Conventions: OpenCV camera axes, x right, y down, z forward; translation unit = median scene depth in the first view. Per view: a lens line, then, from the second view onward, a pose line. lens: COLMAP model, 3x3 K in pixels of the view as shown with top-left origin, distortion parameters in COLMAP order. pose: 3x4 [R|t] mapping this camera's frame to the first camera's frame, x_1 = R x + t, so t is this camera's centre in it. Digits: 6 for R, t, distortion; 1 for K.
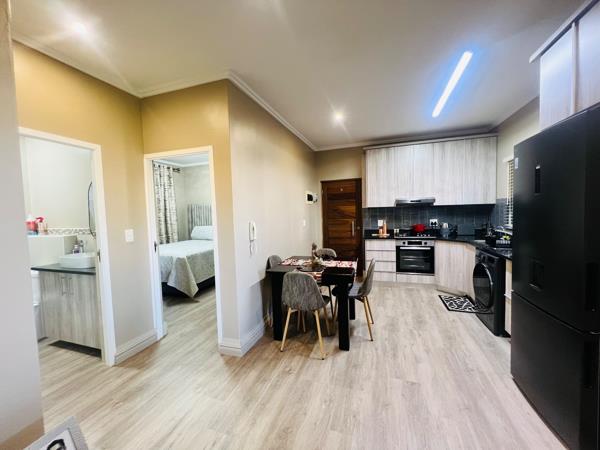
lens RADIAL K [[241.5, 0, 300.3], [0, 241.5, 223.6], [0, 0, 1]] dist [-0.001762, -0.000337]
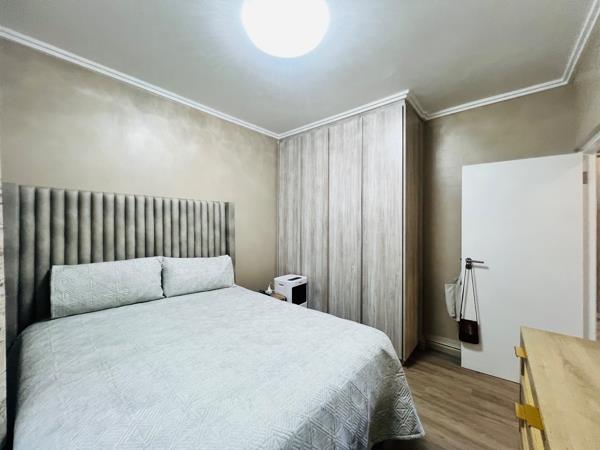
lens RADIAL K [[241.5, 0, 300.3], [0, 241.5, 223.6], [0, 0, 1]] dist [-0.001762, -0.000337]
pose [[0.373897, 0.032395, 0.926904, -0.615787], [0.030490, 0.998420, -0.047194, -0.018338], [-0.926969, 0.045907, 0.372318, 0.665367]]
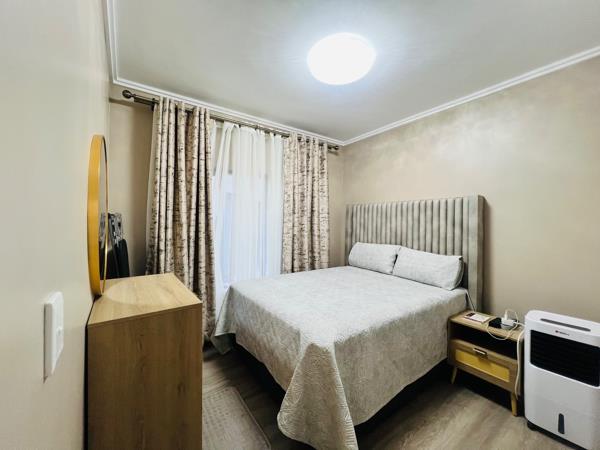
lens RADIAL K [[241.5, 0, 300.3], [0, 241.5, 223.6], [0, 0, 1]] dist [-0.001762, -0.000337]
pose [[0.811600, 0.039219, -0.582895, -0.222893], [-0.066148, 0.997497, -0.024986, -0.011480], [0.580456, 0.058836, 0.812163, 0.478986]]
